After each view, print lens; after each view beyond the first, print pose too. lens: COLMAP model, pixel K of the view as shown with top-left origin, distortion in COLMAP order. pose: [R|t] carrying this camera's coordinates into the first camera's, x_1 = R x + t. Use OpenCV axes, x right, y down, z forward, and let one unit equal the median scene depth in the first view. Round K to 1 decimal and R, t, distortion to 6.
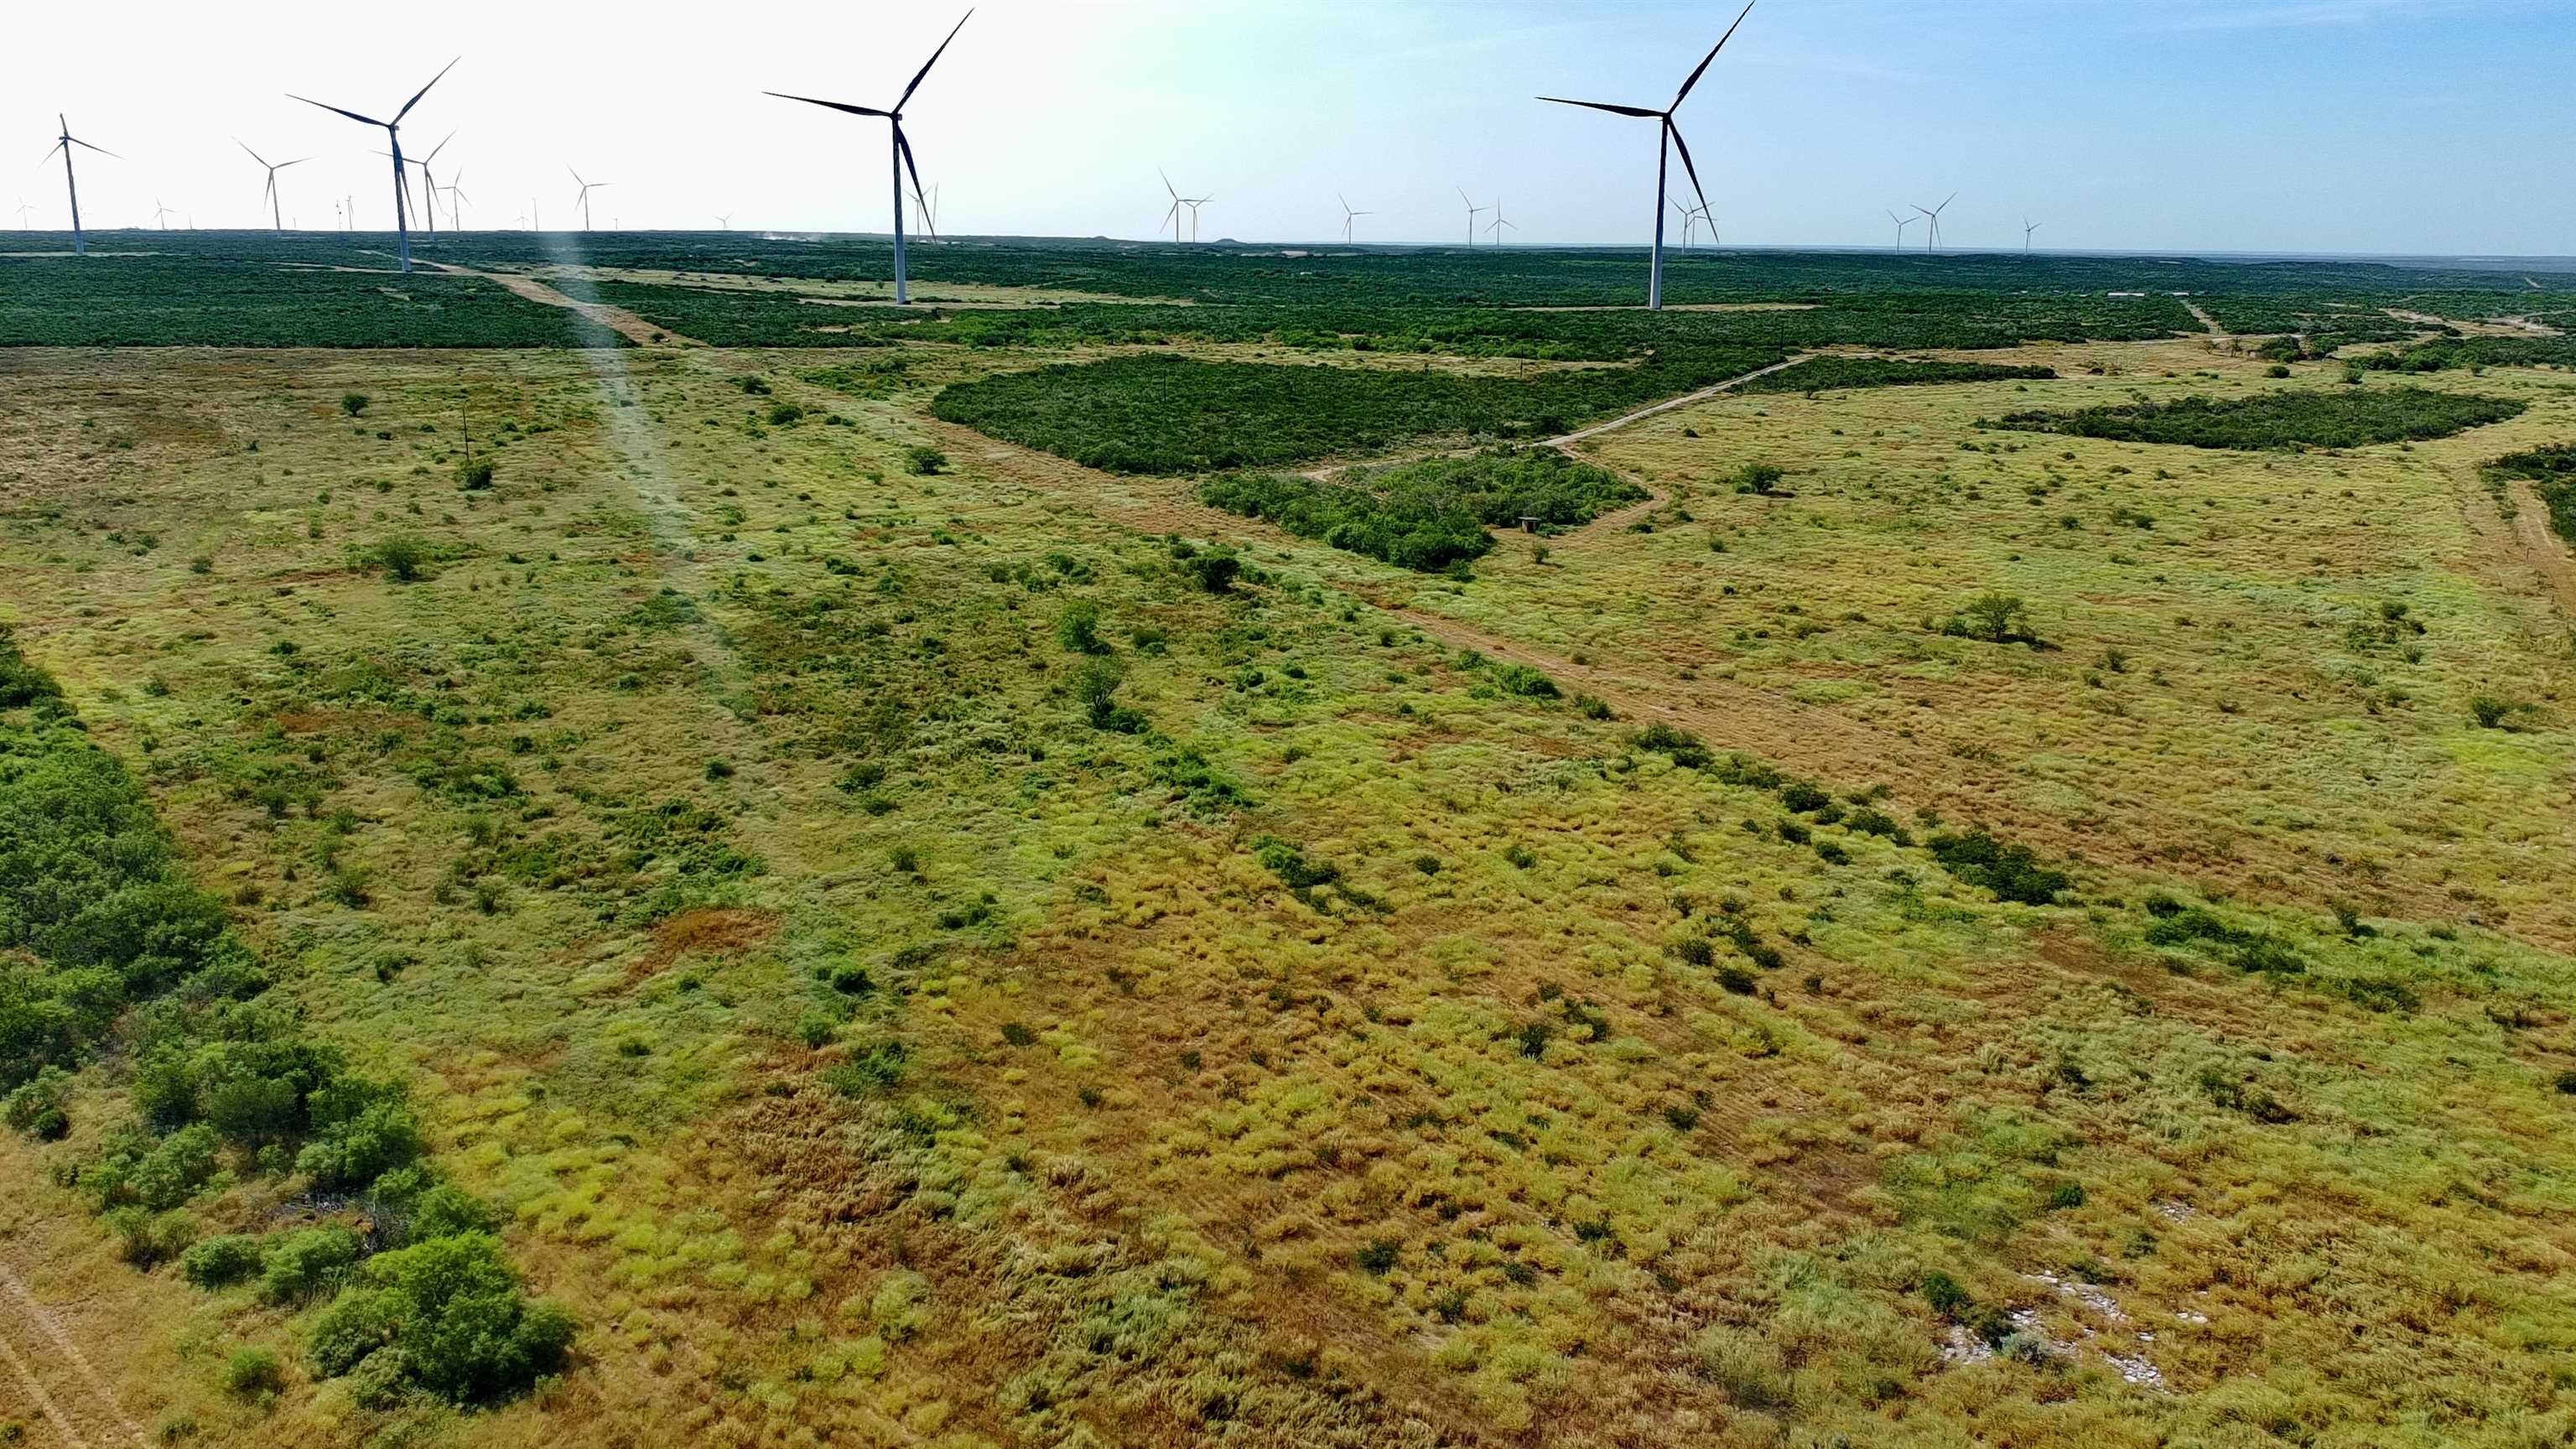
lens RADIAL K [[1922.8, 0, 1288.0], [0, 1922.8, 724.5], [0, 0, 1]] dist [0.009662, -0.007694]
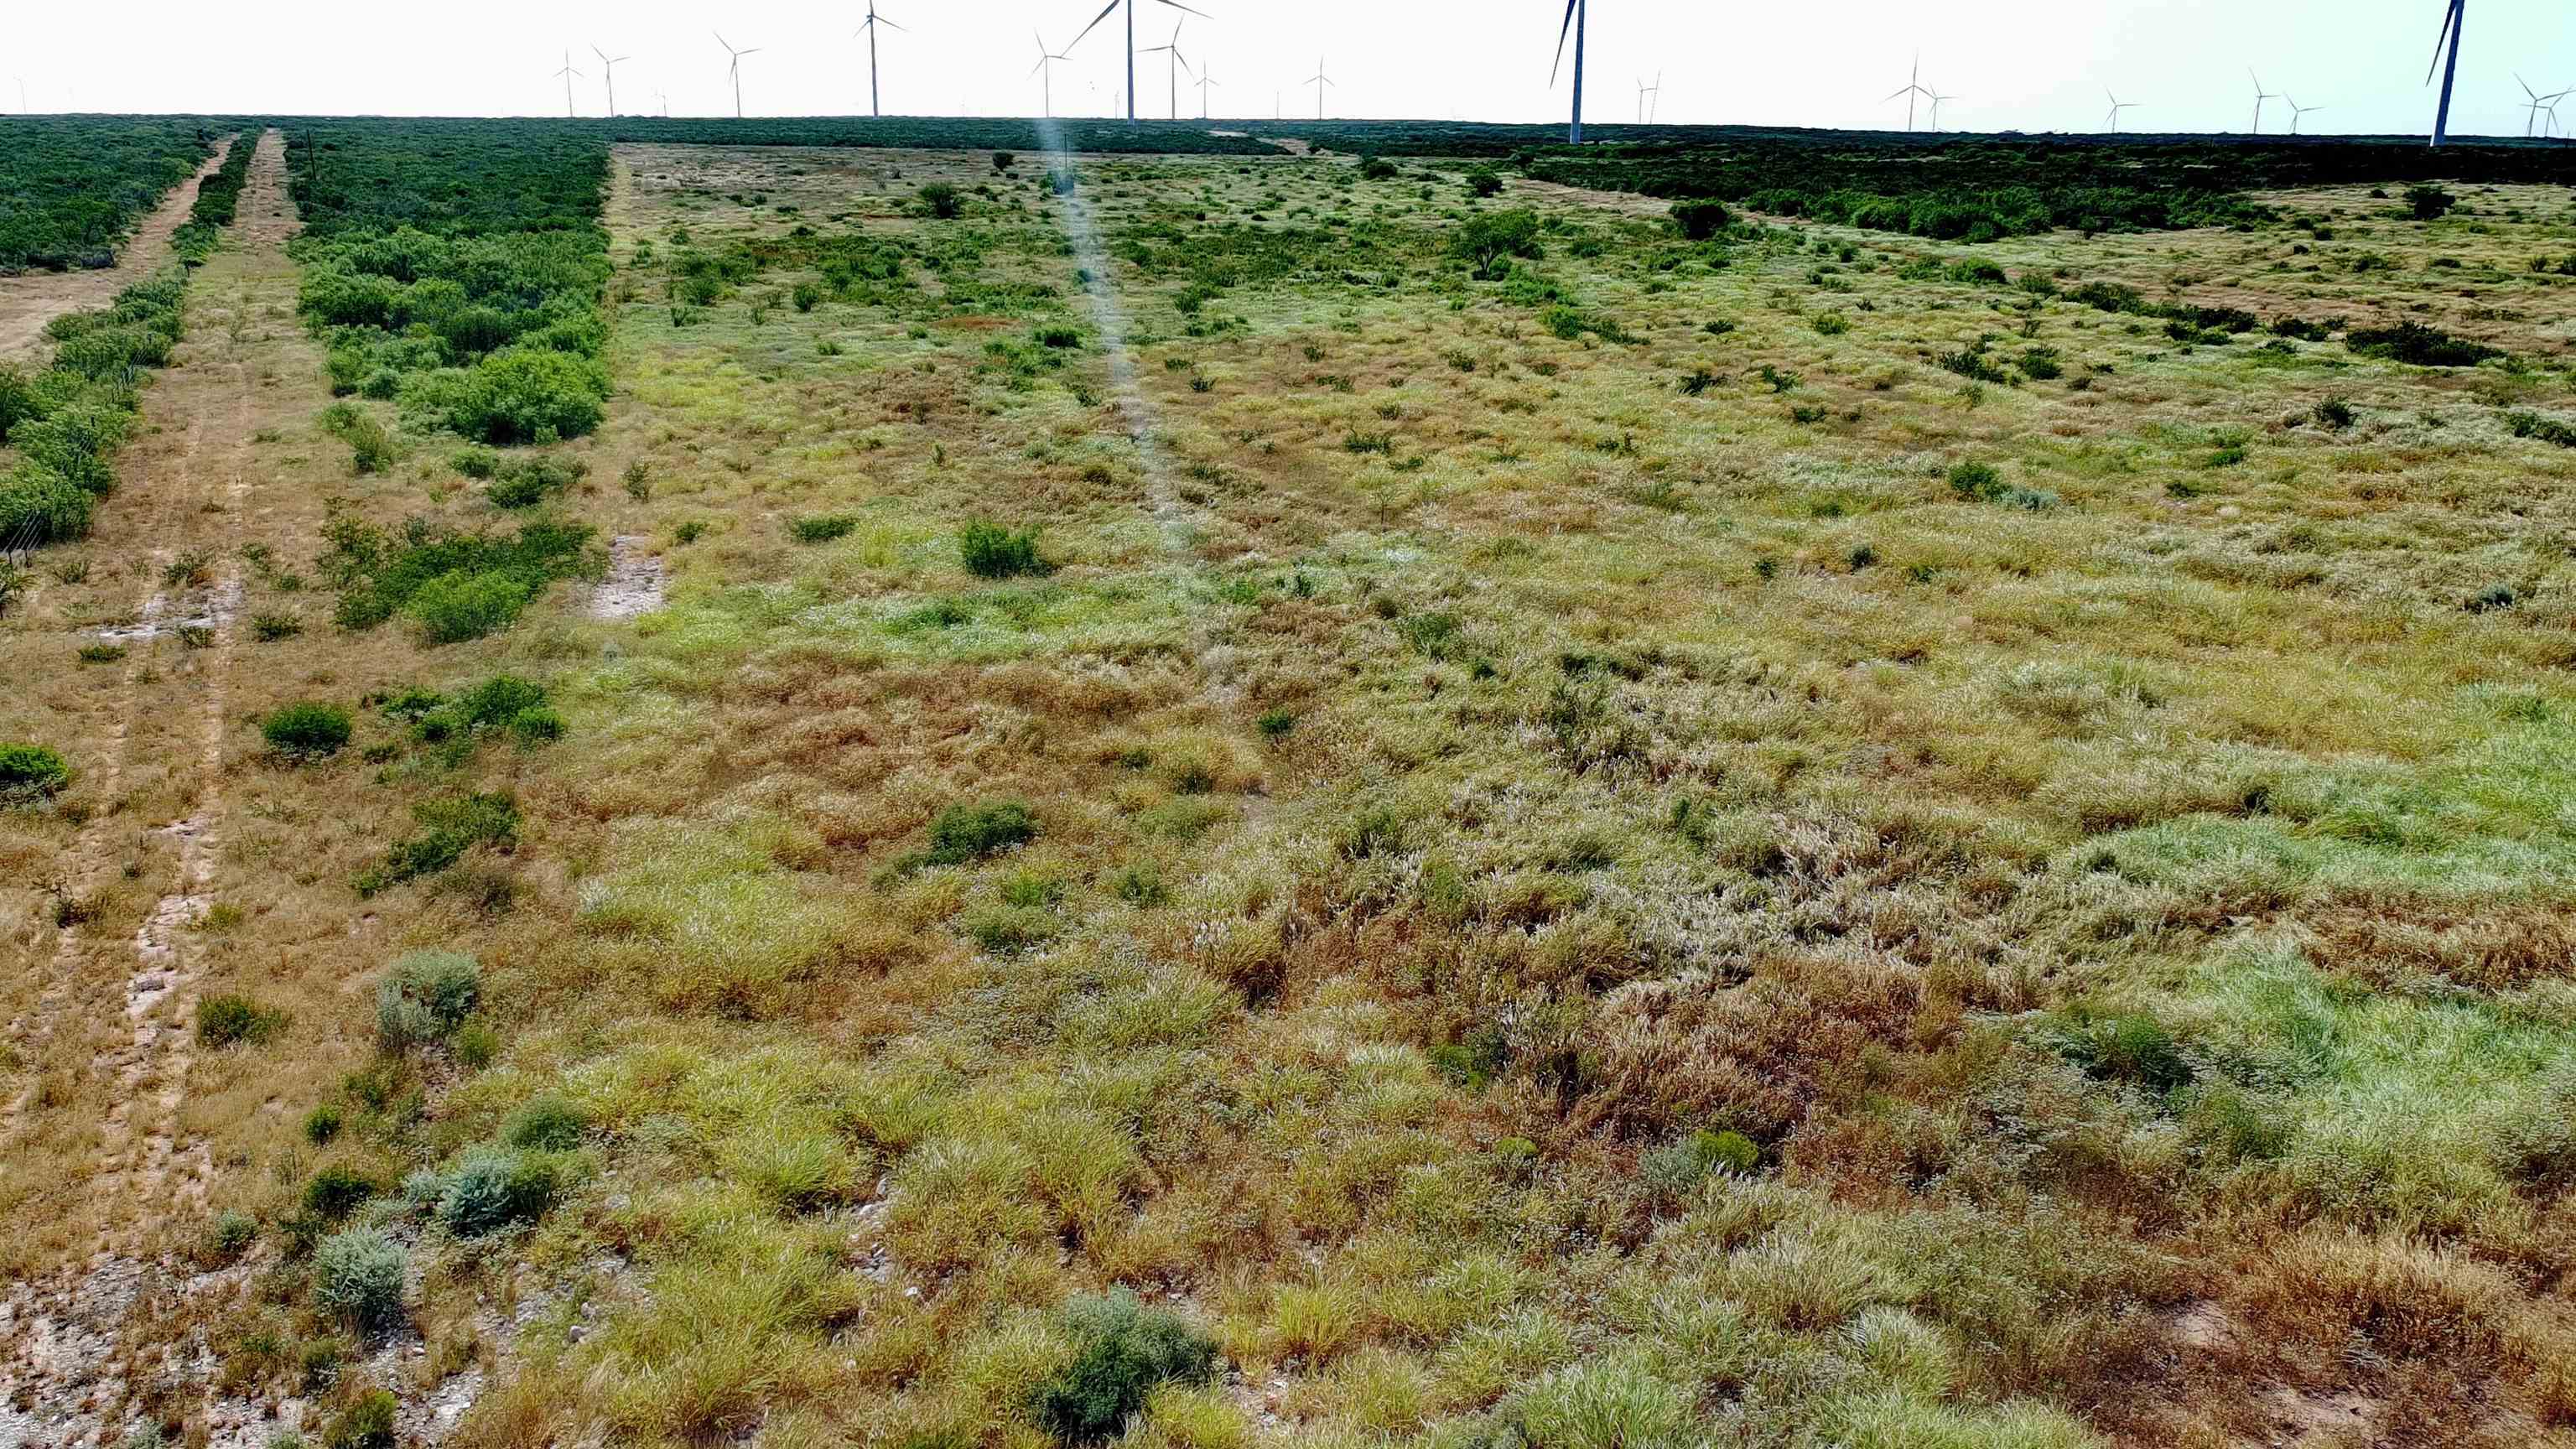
lens RADIAL K [[1955.2, 0, 1297.2], [0, 1955.2, 680.1], [0, 0, 1]] dist [-0.007893, 0.003238]
pose [[0.937767, 0.094840, -0.334063, 0.101006], [-0.087686, 0.995480, 0.036467, 0.107369], [0.336012, -0.004904, 0.941845, 0.033867]]
